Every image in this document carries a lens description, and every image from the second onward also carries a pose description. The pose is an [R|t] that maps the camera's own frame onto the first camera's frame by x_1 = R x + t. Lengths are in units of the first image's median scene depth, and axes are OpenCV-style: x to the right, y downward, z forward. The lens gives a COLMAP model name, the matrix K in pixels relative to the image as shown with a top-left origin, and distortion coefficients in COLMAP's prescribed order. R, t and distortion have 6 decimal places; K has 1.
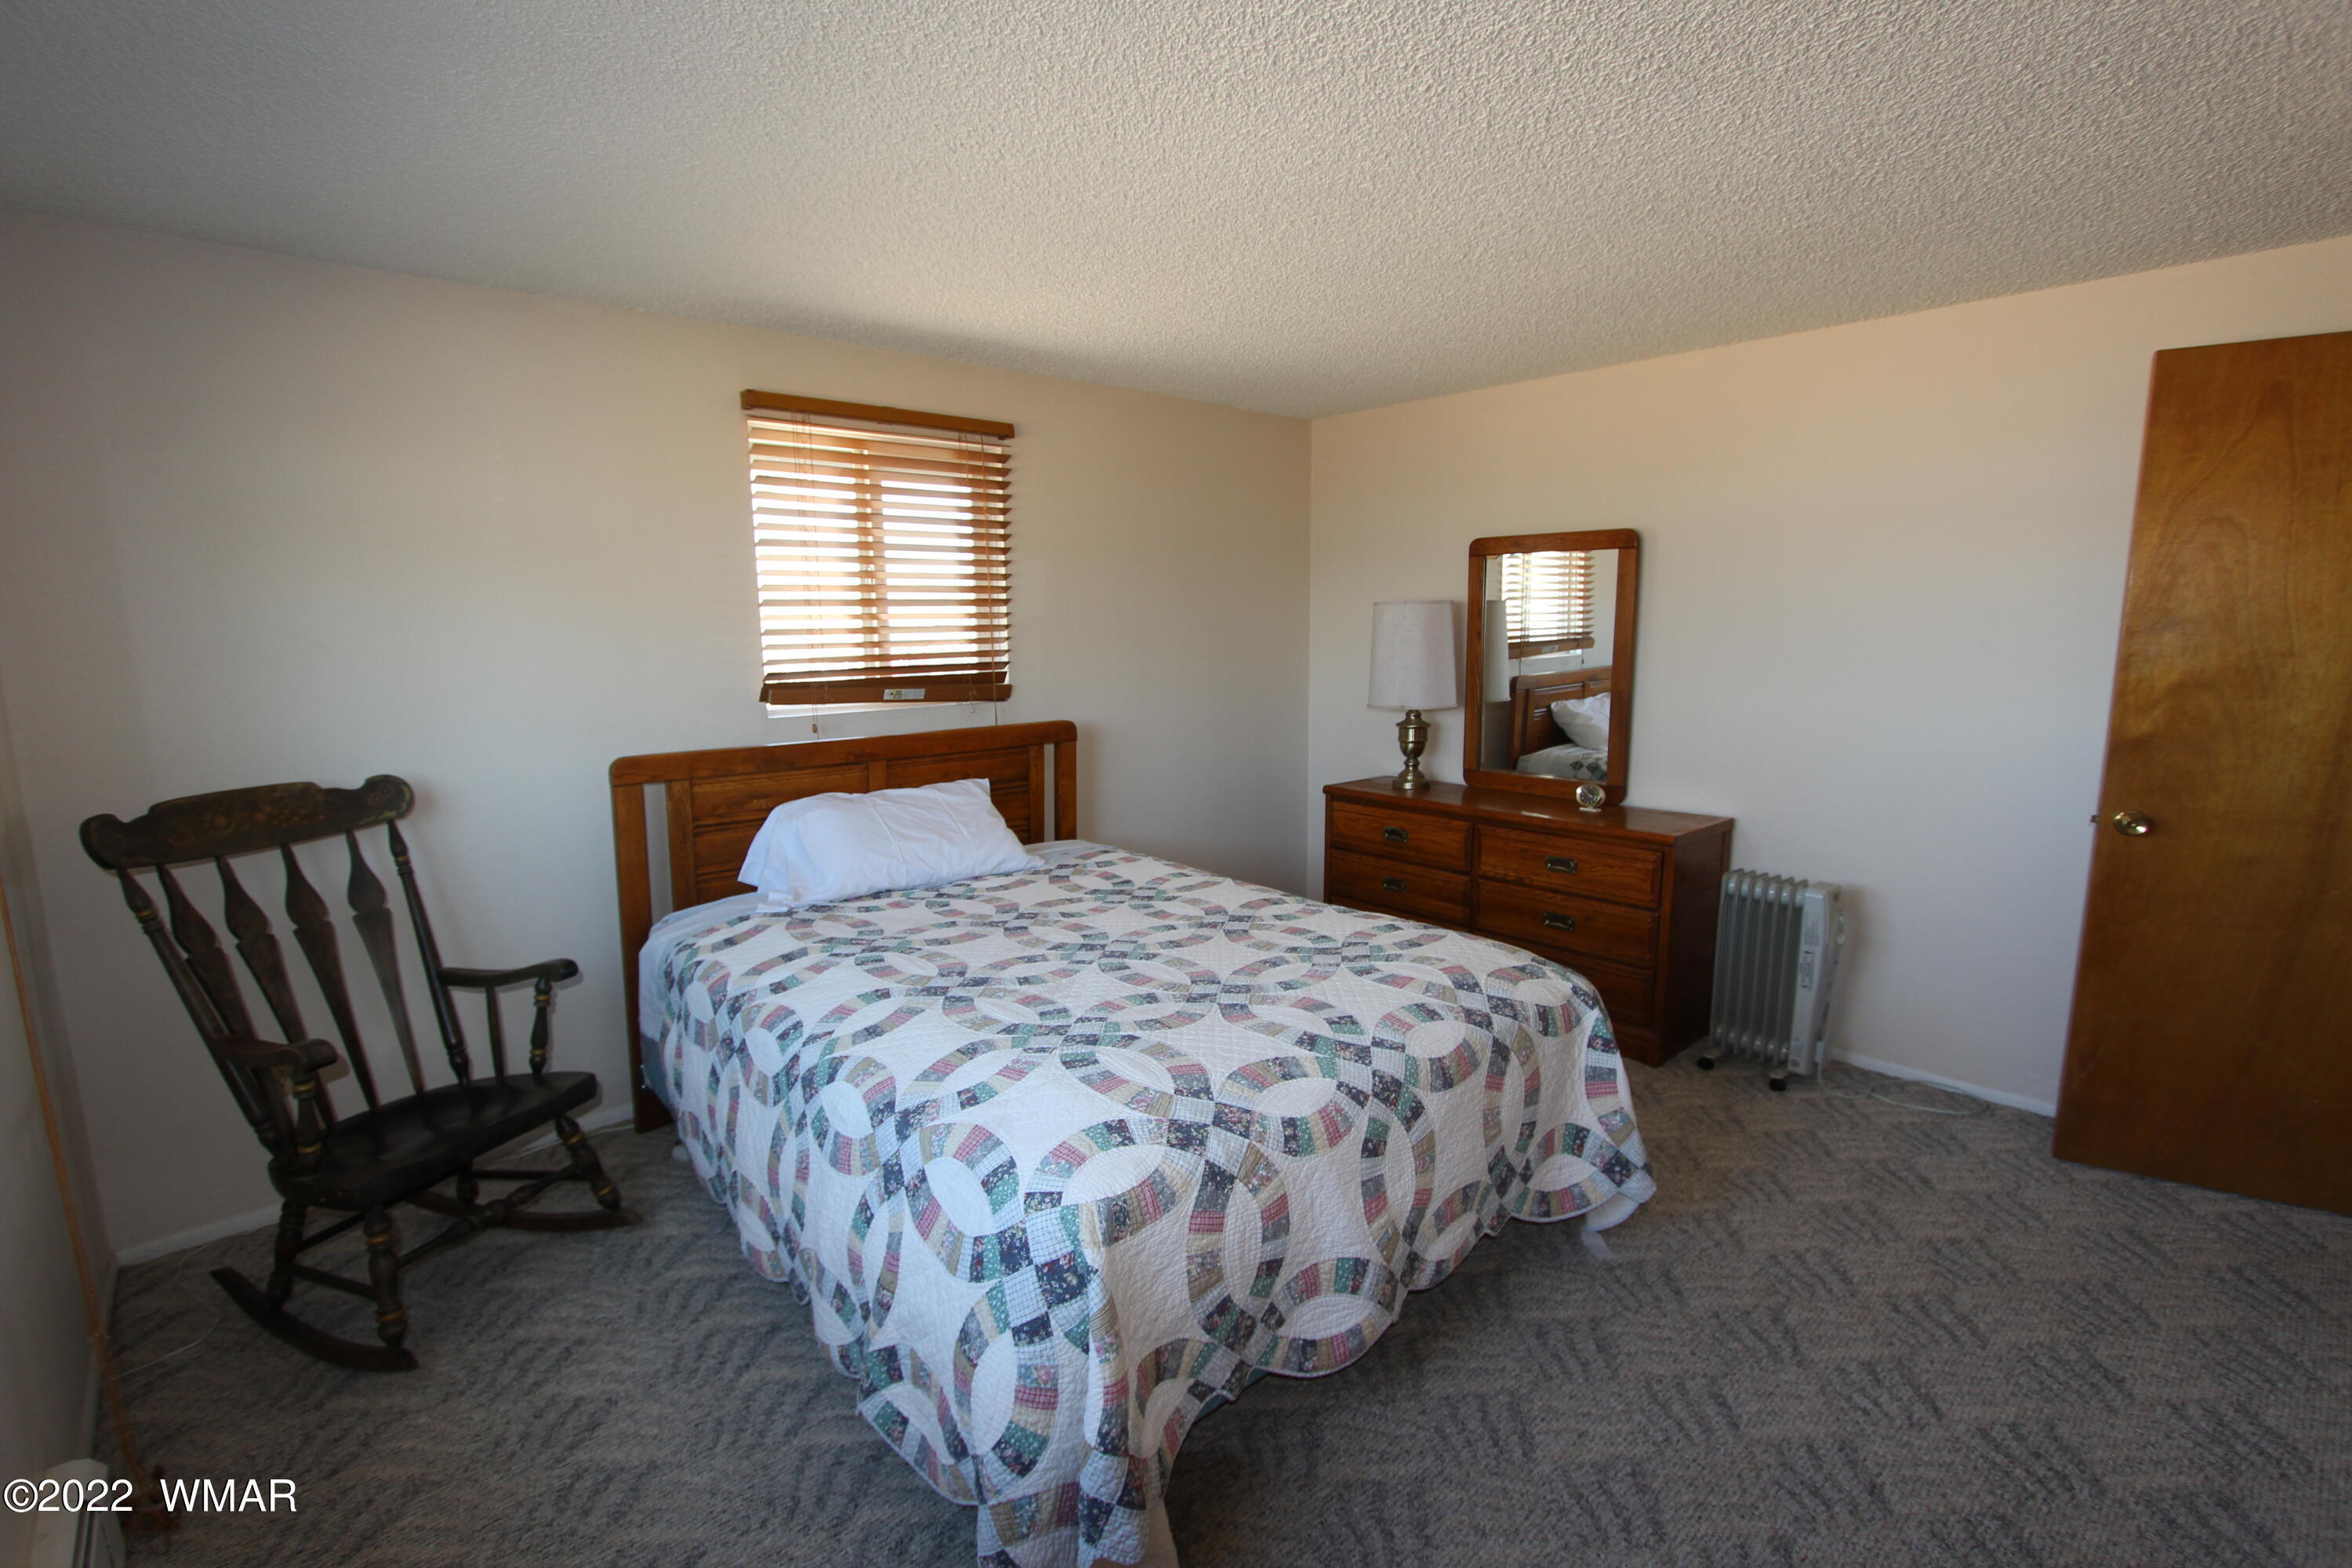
lens RADIAL K [[1079.5, 0, 1173.7], [0, 1079.5, 782.4], [0, 0, 1]] dist [-0.020340, 0.002158]
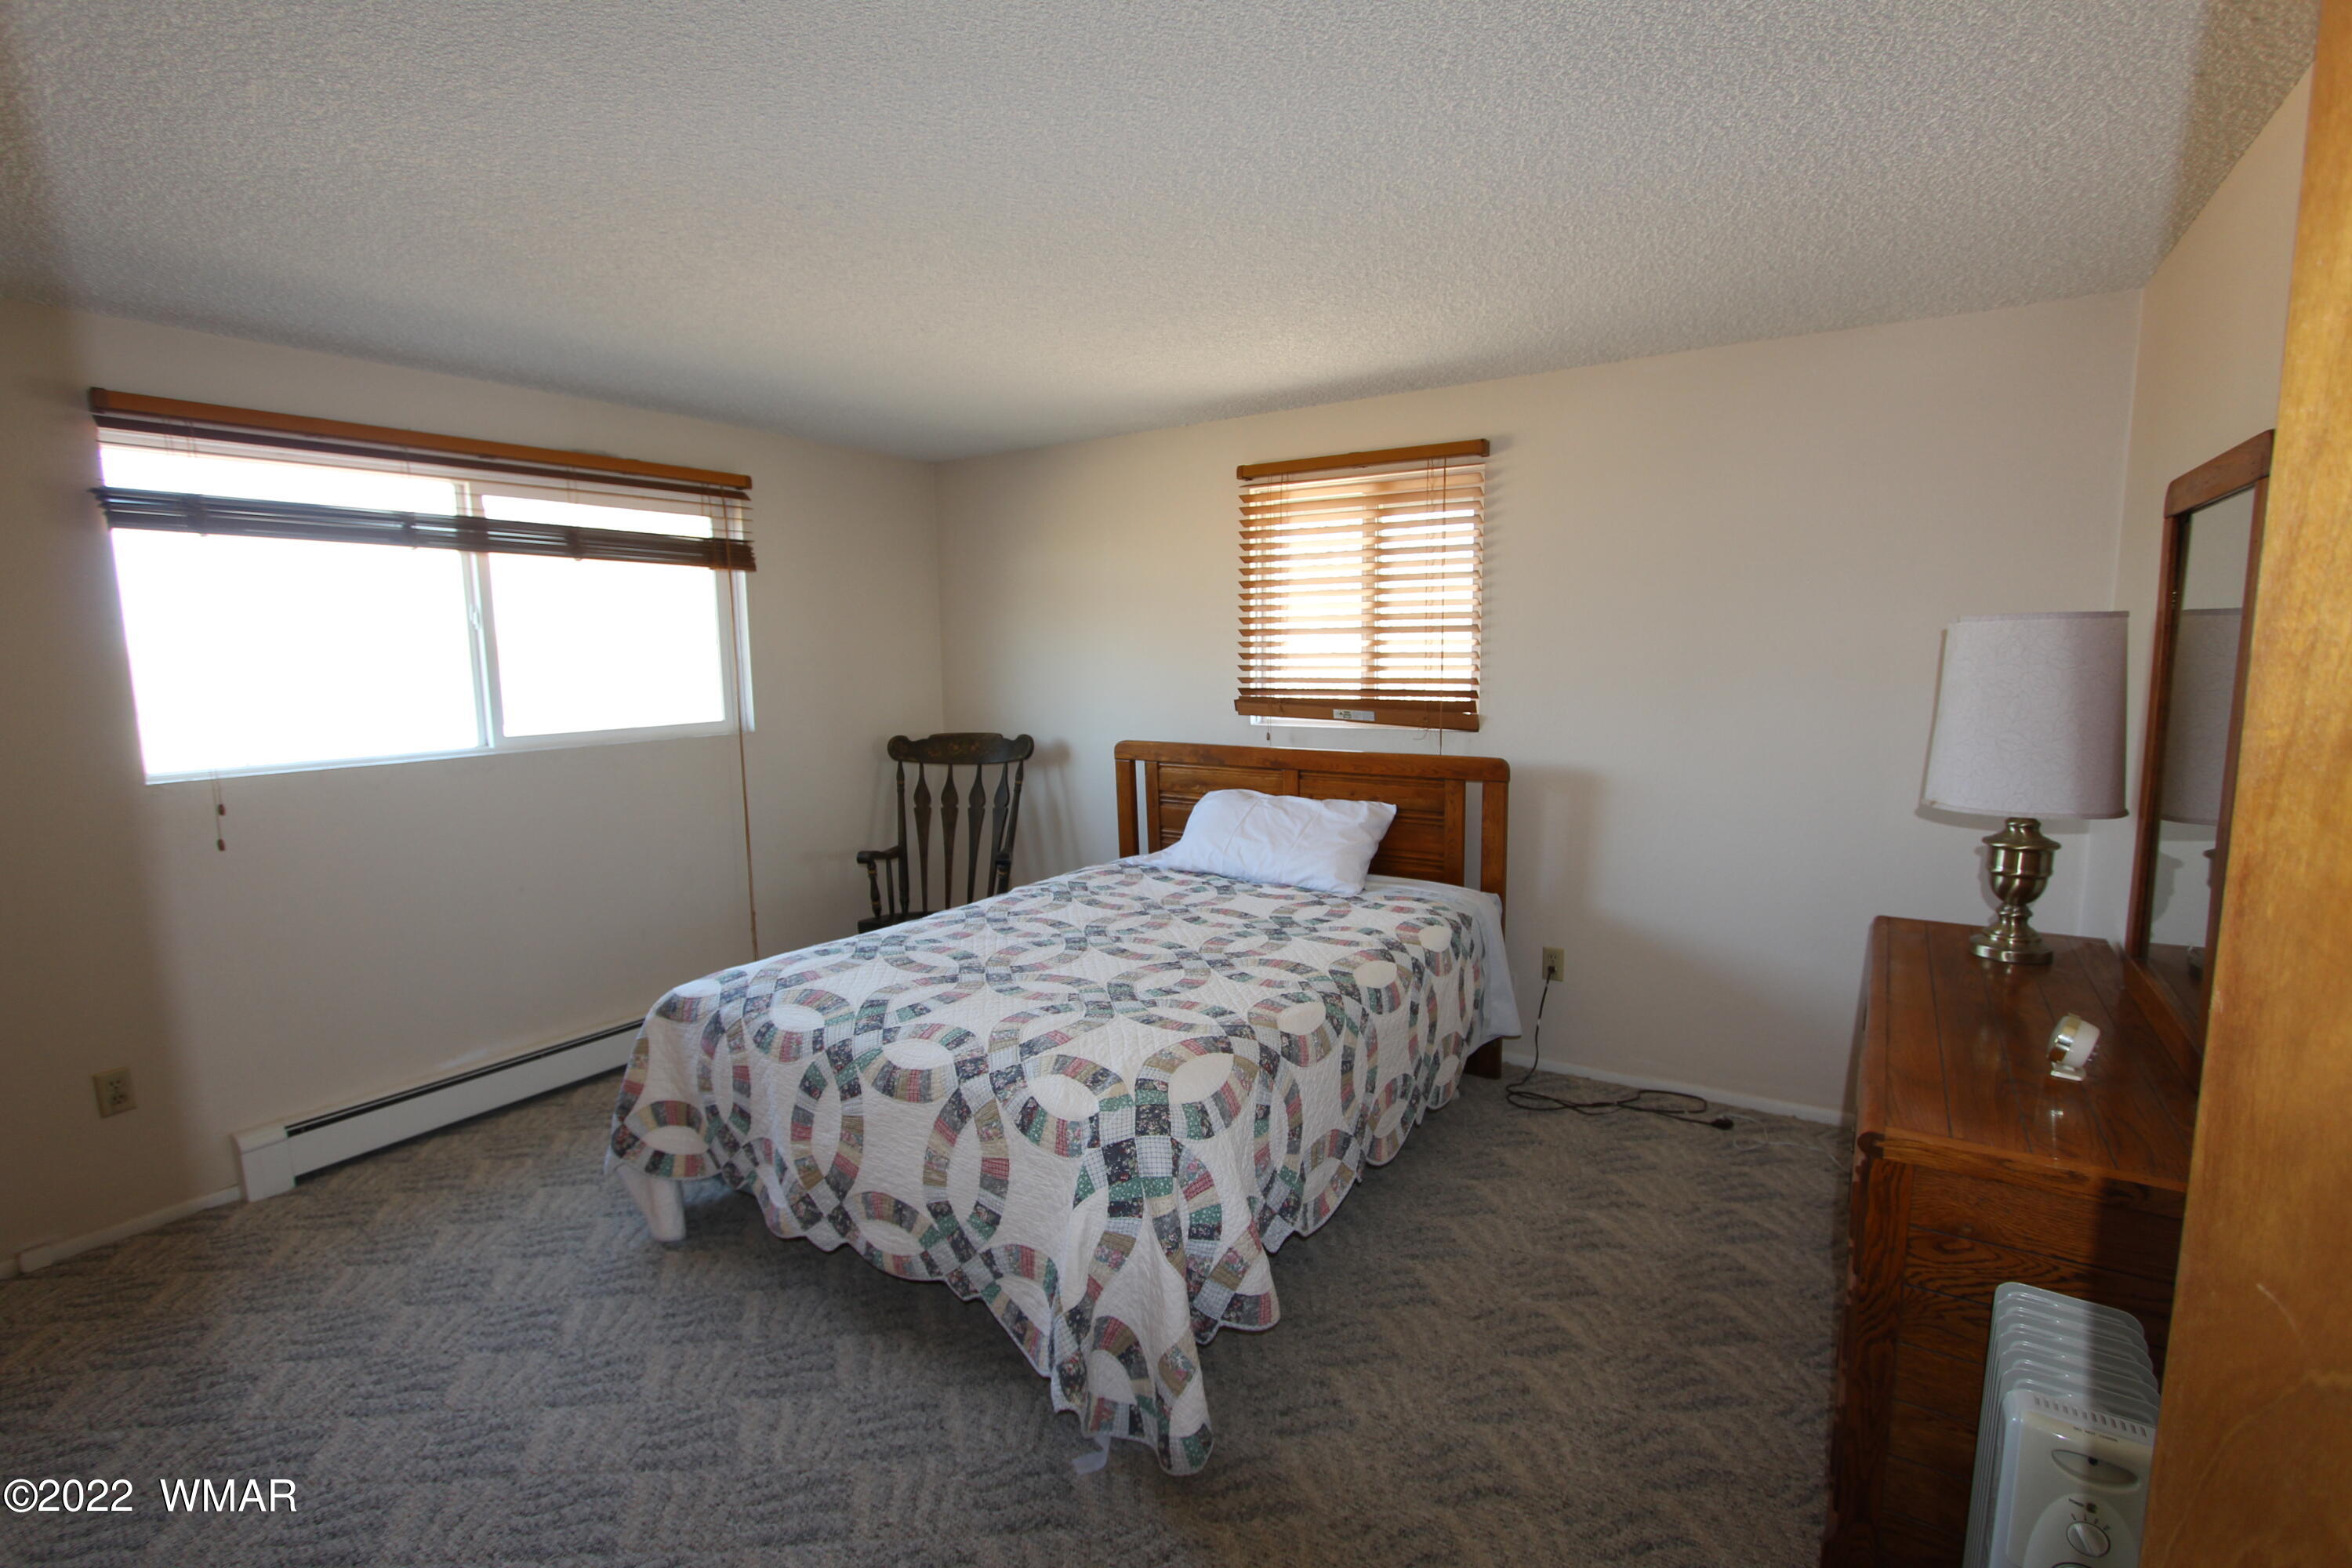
lens RADIAL K [[1079.5, 0, 1174.4], [0, 1079.5, 782.8], [0, 0, 1]] dist [-0.020340, 0.002158]
pose [[0.268144, 0.126751, -0.955004, 0.940354], [-0.136873, 0.986263, 0.092469, -0.114248], [0.953606, 0.105919, 0.281809, 0.670570]]
